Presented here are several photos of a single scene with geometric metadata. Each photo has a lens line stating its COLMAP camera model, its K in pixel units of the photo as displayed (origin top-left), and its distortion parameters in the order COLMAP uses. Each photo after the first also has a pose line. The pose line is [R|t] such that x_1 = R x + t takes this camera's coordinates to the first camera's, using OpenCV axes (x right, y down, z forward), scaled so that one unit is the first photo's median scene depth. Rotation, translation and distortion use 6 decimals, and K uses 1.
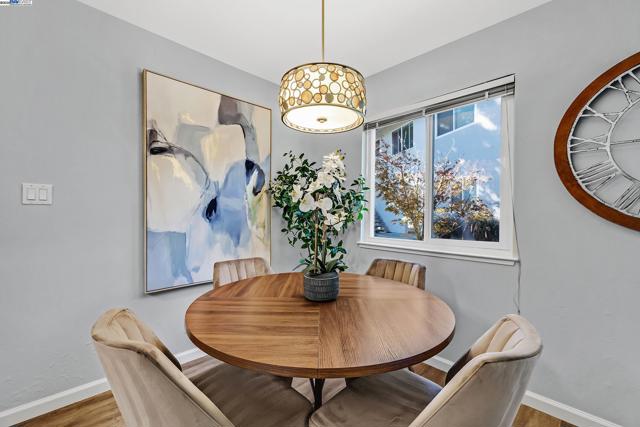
lens RADIAL K [[266.9, 0, 317.2], [0, 266.9, 213.7], [0, 0, 1]] dist [-0.000262, -0.000418]
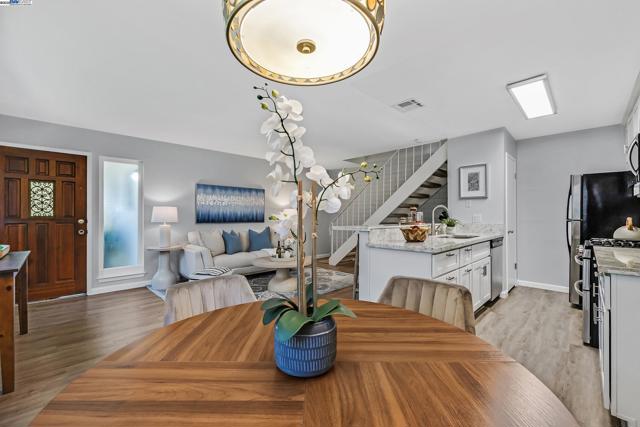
lens RADIAL K [[266.9, 0, 318.4], [0, 266.9, 214.3], [0, 0, 1]] dist [-0.000262, -0.000418]
pose [[-0.999869, -0.007603, -0.014267, -0.001055], [-0.007565, 0.999968, -0.002668, -0.001991], [0.014287, -0.002560, -0.999895, 1.015515]]
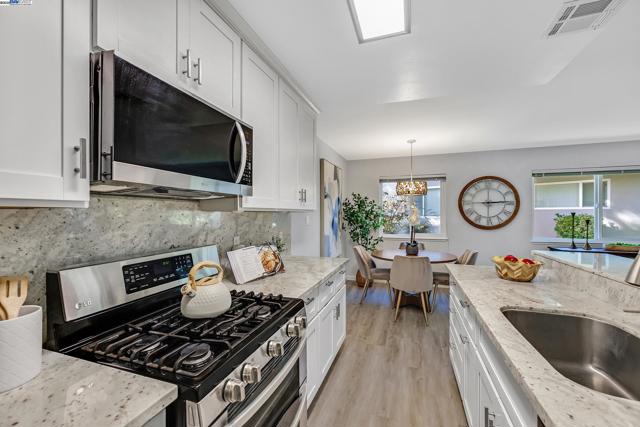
lens RADIAL K [[266.9, 0, 317.3], [0, 266.9, 214.4], [0, 0, 1]] dist [-0.000262, -0.000418]
pose [[0.893440, -0.009739, 0.449076, -1.467298], [0.008247, 0.999952, 0.005277, -0.099869], [-0.449106, -0.001011, 0.893478, -0.771023]]
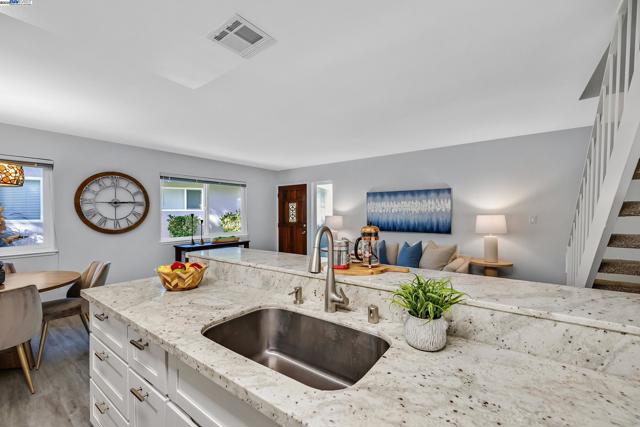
lens RADIAL K [[266.9, 0, 319.2], [0, 266.9, 214.1], [0, 0, 1]] dist [-0.000262, -0.000418]
pose [[-0.168160, -0.008038, 0.985727, -1.340725], [0.006236, 0.999938, 0.009217, -0.100408], [-0.985740, 0.007697, -0.168099, -0.547241]]
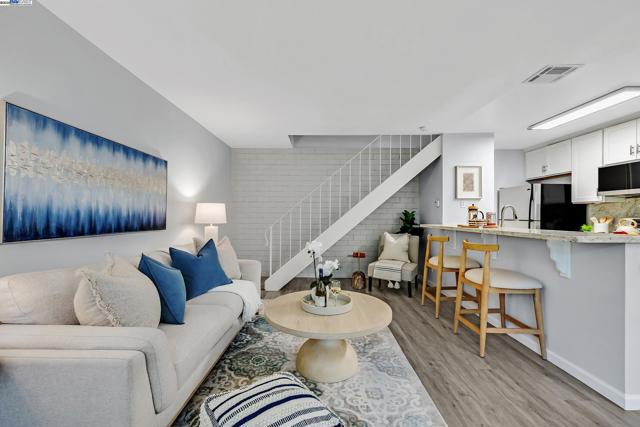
lens RADIAL K [[266.9, 0, 317.9], [0, 266.9, 215.8], [0, 0, 1]] dist [-0.000262, -0.000418]
pose [[-0.700731, -0.010039, -0.713355, 0.992052], [-0.010644, 0.999937, -0.003616, 0.006902], [0.713346, 0.005059, -0.700794, -0.372531]]
